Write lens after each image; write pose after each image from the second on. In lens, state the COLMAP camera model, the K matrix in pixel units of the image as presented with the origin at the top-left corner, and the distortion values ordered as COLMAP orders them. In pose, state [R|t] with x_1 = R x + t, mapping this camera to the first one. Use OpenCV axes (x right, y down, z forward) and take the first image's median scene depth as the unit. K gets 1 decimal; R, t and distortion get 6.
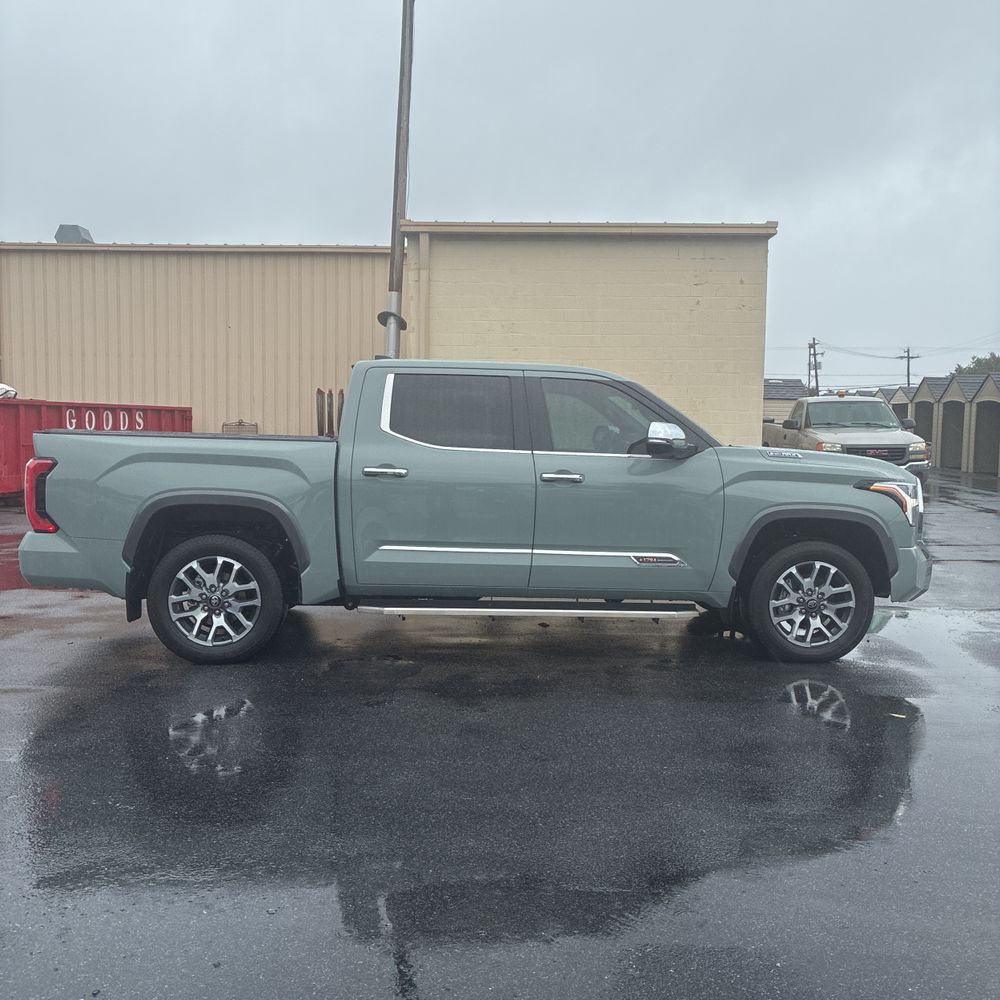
lens RADIAL K [[1043.9, 0, 500.5], [0, 1043.9, 486.4], [0, 0, 1]] dist [0.059756, -0.054419]
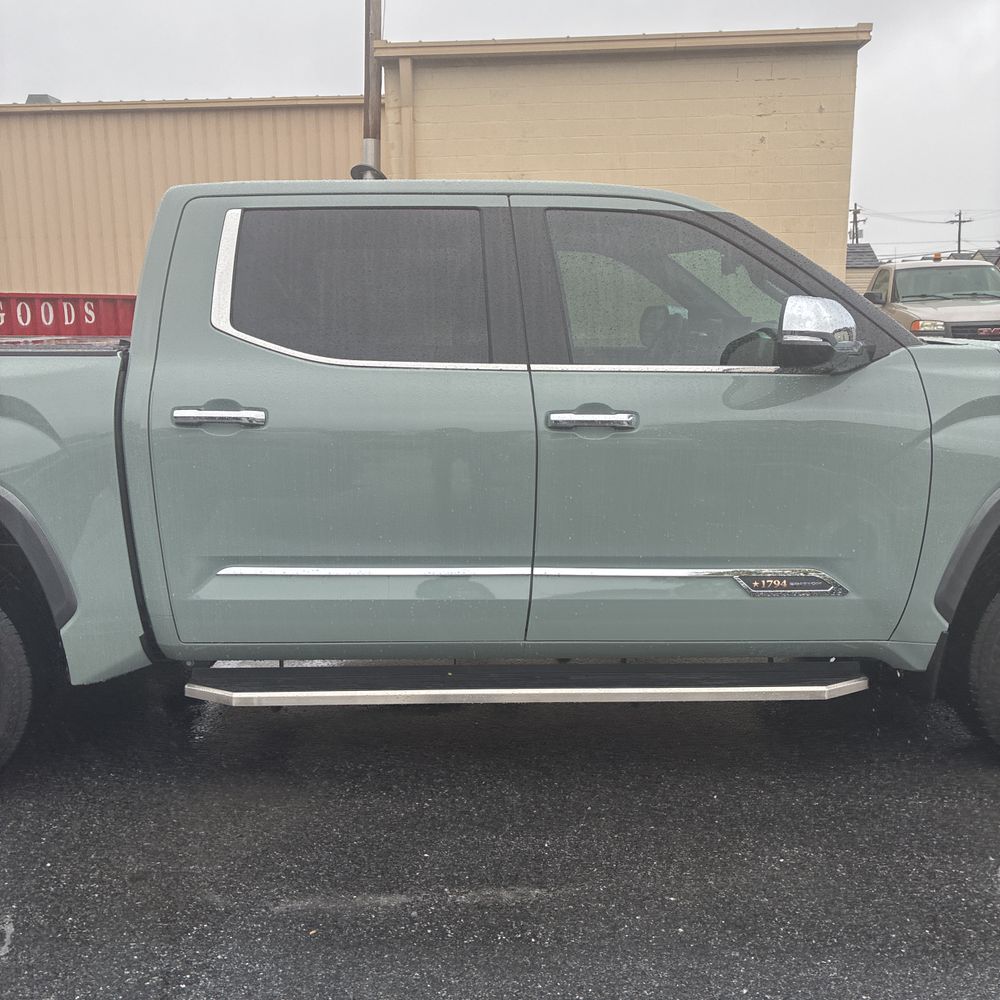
lens RADIAL K [[926.5, 0, 495.4], [0, 926.5, 472.7], [0, 0, 1]] dist [0.008539, 0.011312]
pose [[0.999042, -0.017751, -0.039996, 0.030011], [0.022364, 0.992757, 0.118037, -0.033749], [0.037611, -0.118818, 0.992203, 0.548480]]
